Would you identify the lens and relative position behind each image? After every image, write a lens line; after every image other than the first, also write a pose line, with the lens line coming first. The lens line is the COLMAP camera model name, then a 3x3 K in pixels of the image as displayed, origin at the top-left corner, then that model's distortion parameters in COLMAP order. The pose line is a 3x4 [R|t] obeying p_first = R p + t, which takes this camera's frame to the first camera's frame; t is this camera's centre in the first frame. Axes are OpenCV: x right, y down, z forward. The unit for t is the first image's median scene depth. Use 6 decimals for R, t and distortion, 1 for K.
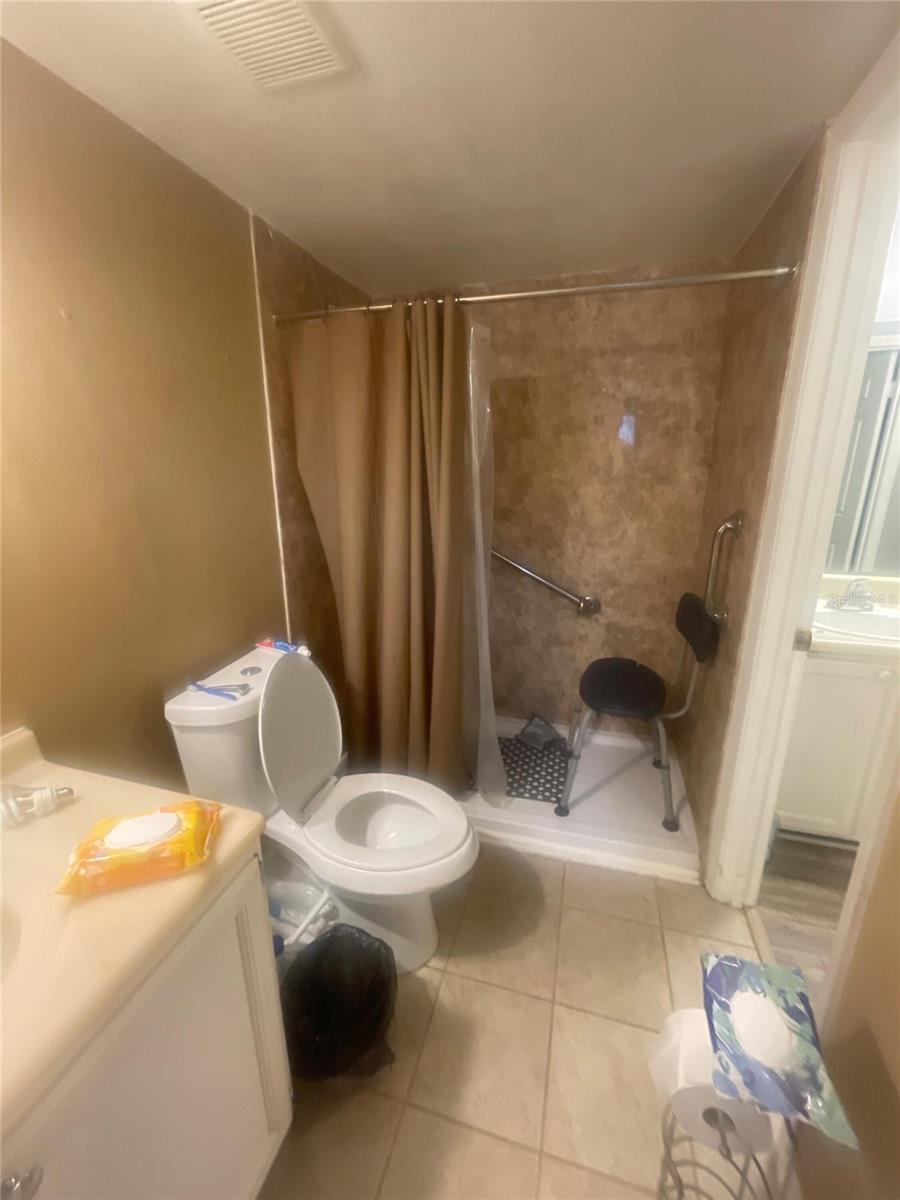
lens RADIAL K [[488.5, 0, 451.3], [0, 488.5, 597.5], [0, 0, 1]] dist [0.004219, 0.000440]
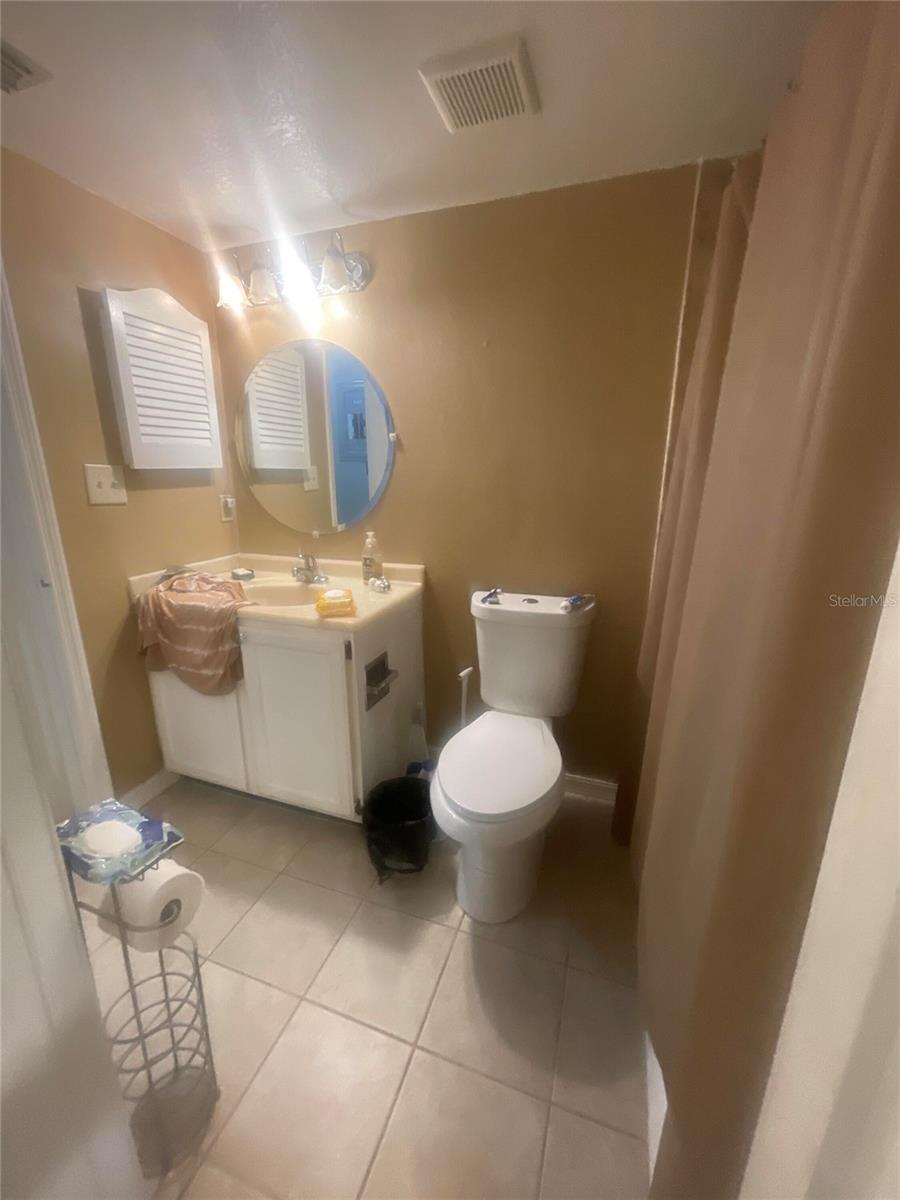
lens RADIAL K [[488.5, 0, 453.2], [0, 488.5, 597.5], [0, 0, 1]] dist [0.004219, 0.000440]
pose [[-0.058789, 0.263482, -0.962871, 0.842954], [-0.277490, 0.922213, 0.269299, -0.145061], [0.958928, 0.283019, 0.018897, 0.849871]]
